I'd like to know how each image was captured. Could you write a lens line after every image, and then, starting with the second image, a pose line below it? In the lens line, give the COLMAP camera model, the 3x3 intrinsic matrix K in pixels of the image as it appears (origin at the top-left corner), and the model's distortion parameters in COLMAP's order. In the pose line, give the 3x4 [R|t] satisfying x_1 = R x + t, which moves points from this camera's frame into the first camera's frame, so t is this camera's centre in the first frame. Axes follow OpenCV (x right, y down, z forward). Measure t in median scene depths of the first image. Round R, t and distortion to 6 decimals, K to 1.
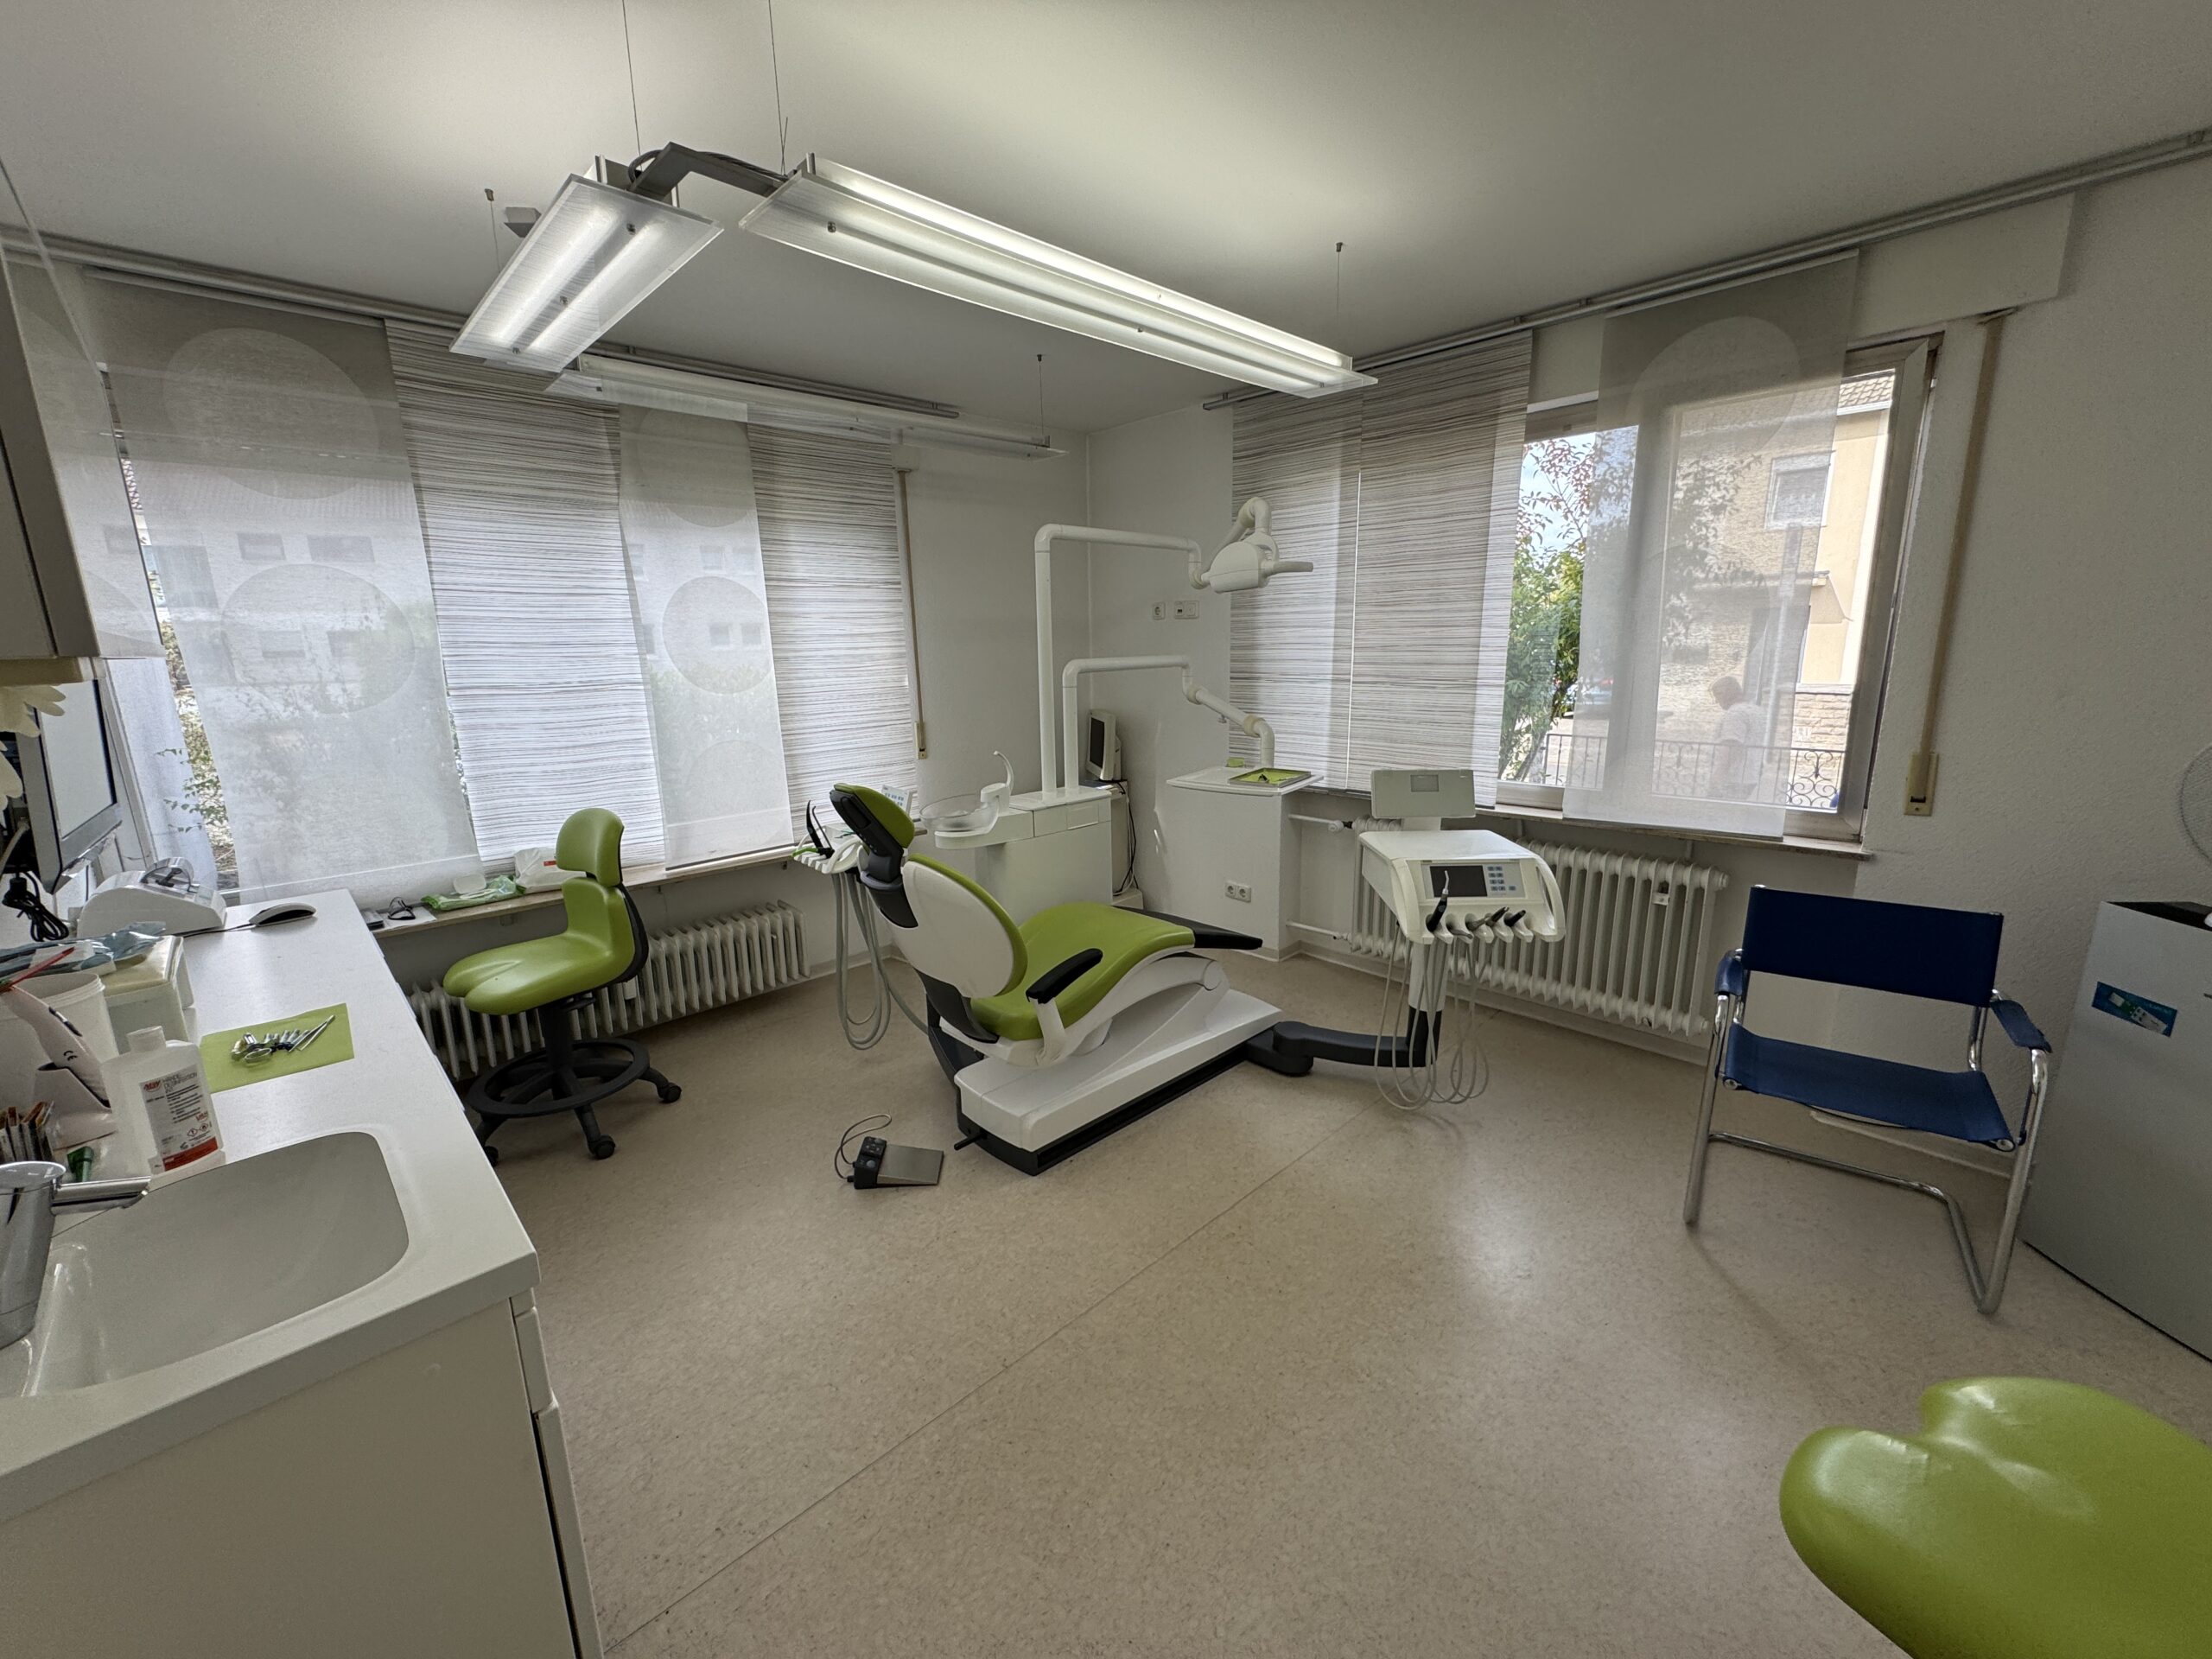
lens RADIAL K [[879.5, 0, 1120.9], [0, 879.5, 820.4], [0, 0, 1]] dist [-0.001176, 0.000826]
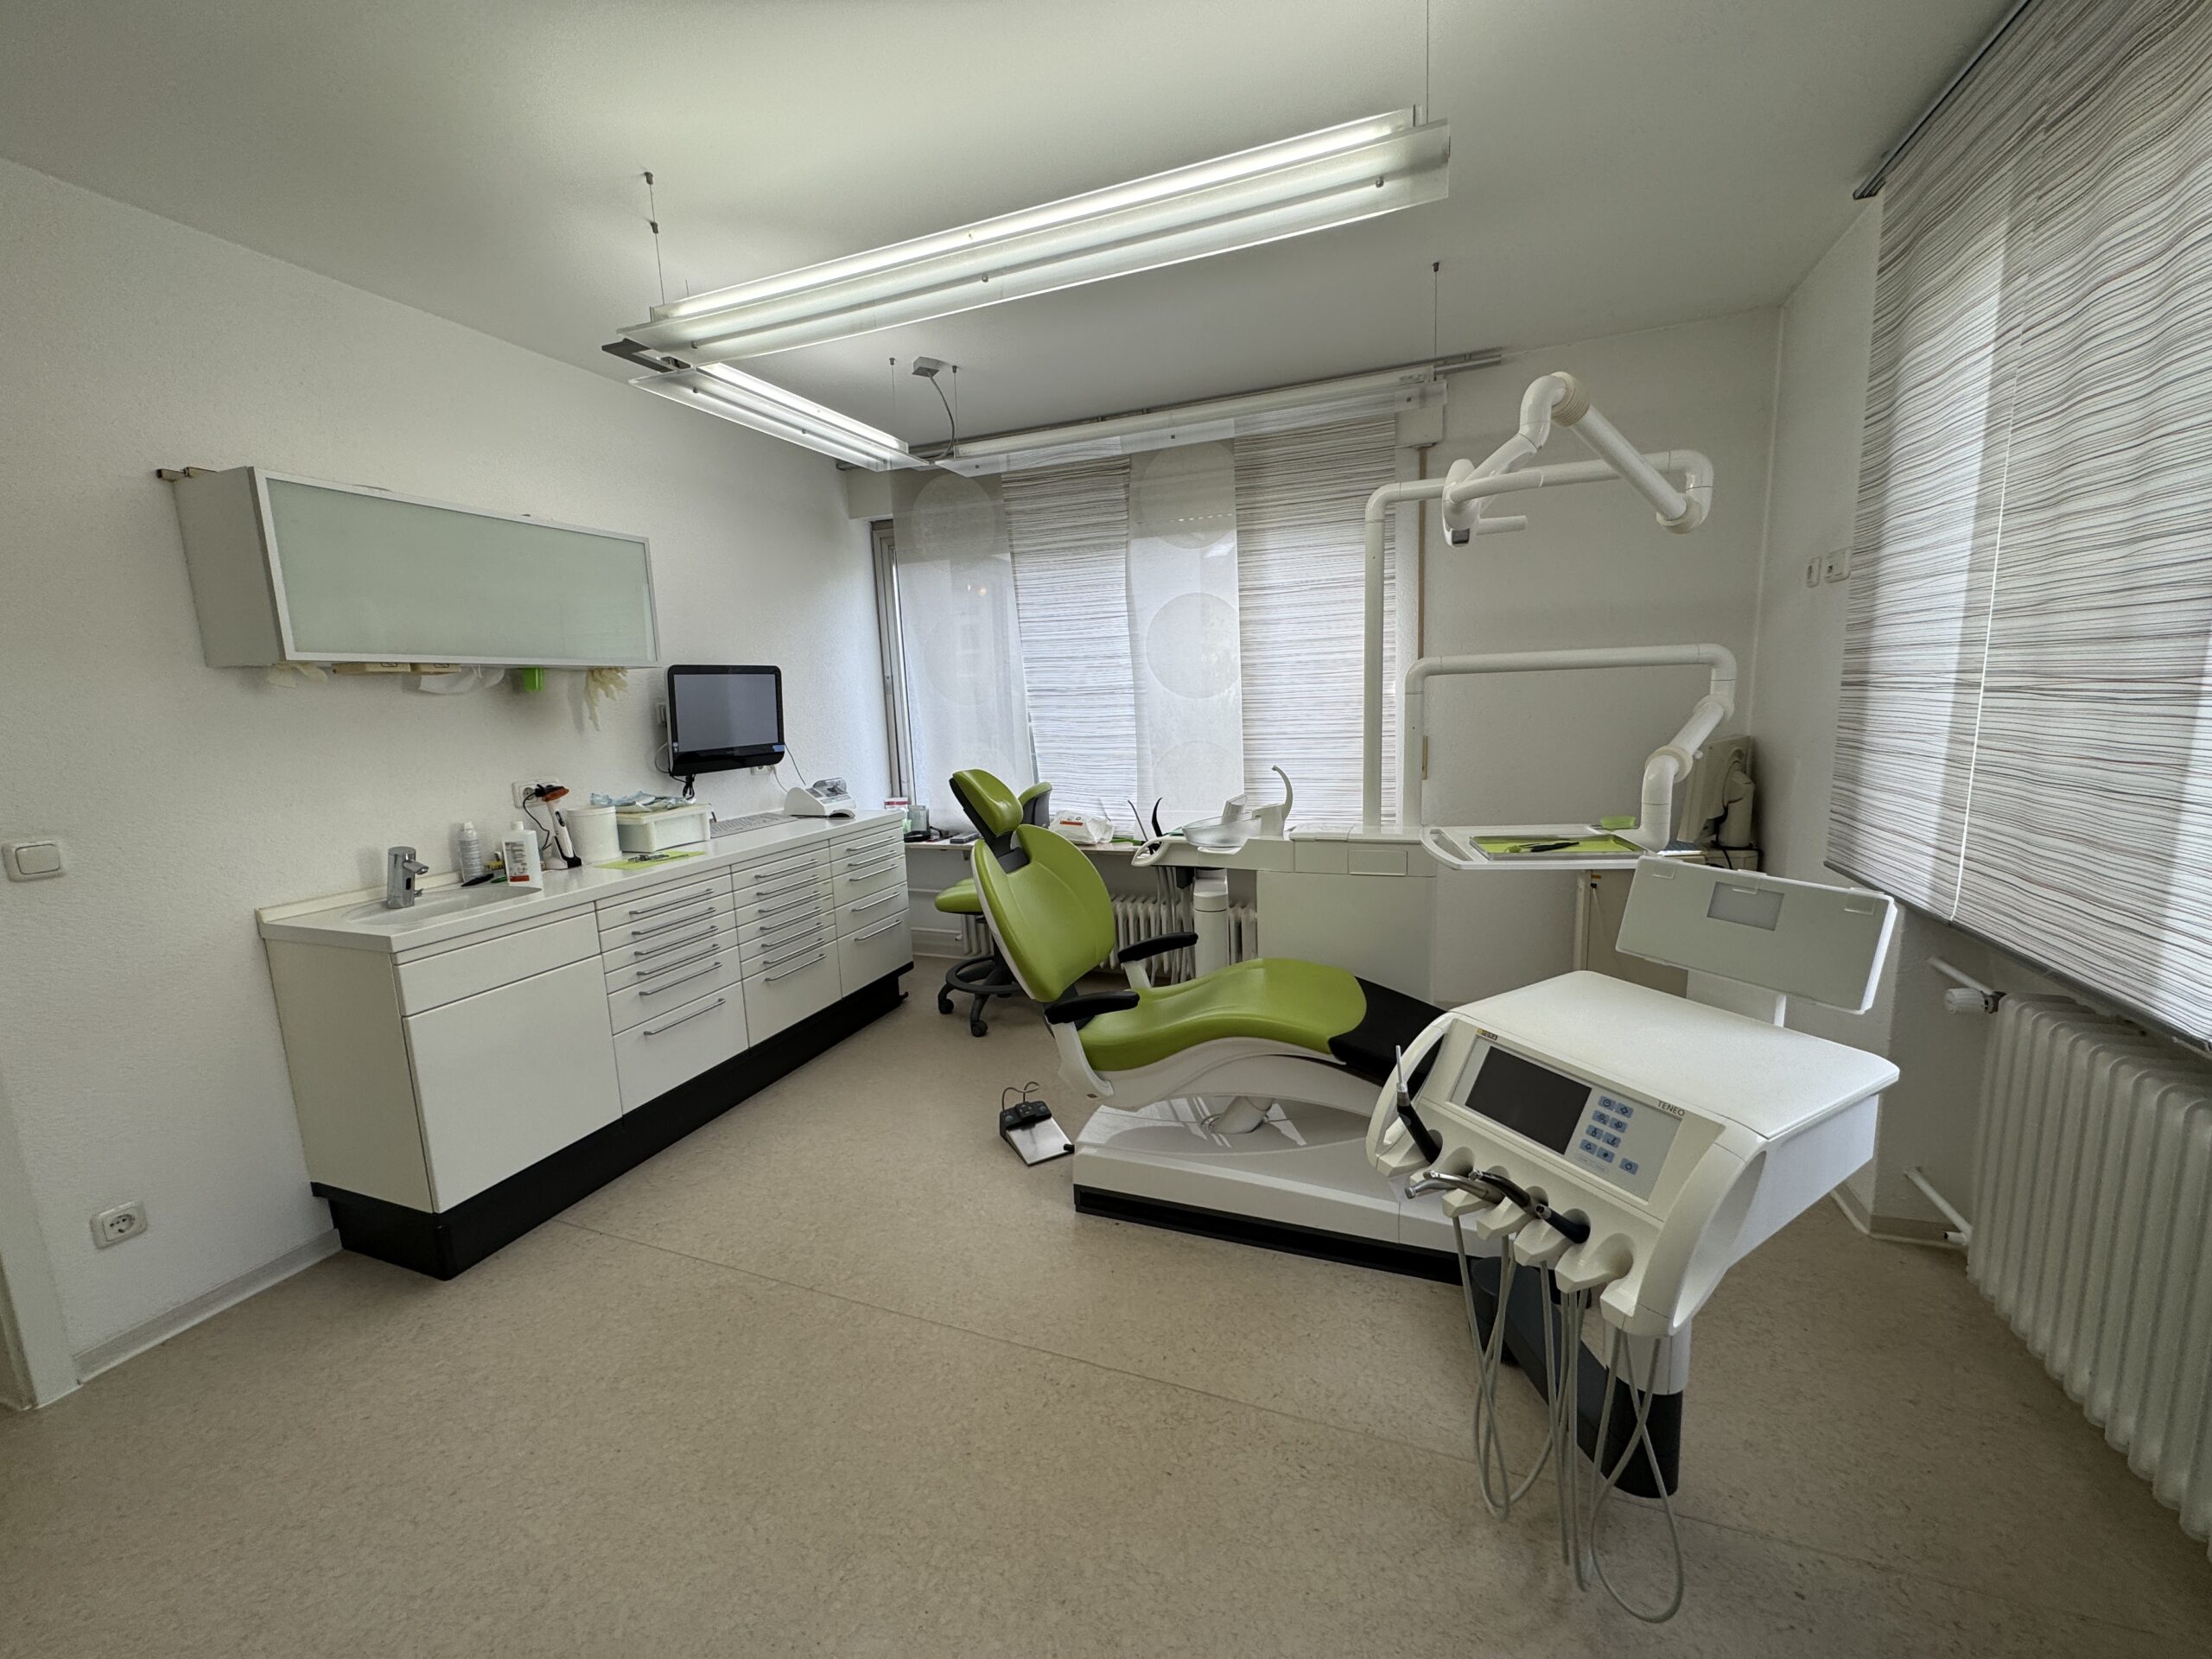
lens RADIAL K [[879.5, 0, 1088.4], [0, 879.5, 825.6], [0, 0, 1]] dist [-0.001176, 0.000826]
pose [[0.411615, 0.140377, -0.900482, 0.541707], [-0.154933, 0.984462, 0.082648, -0.060305], [0.898092, 0.105495, 0.426969, 0.448024]]
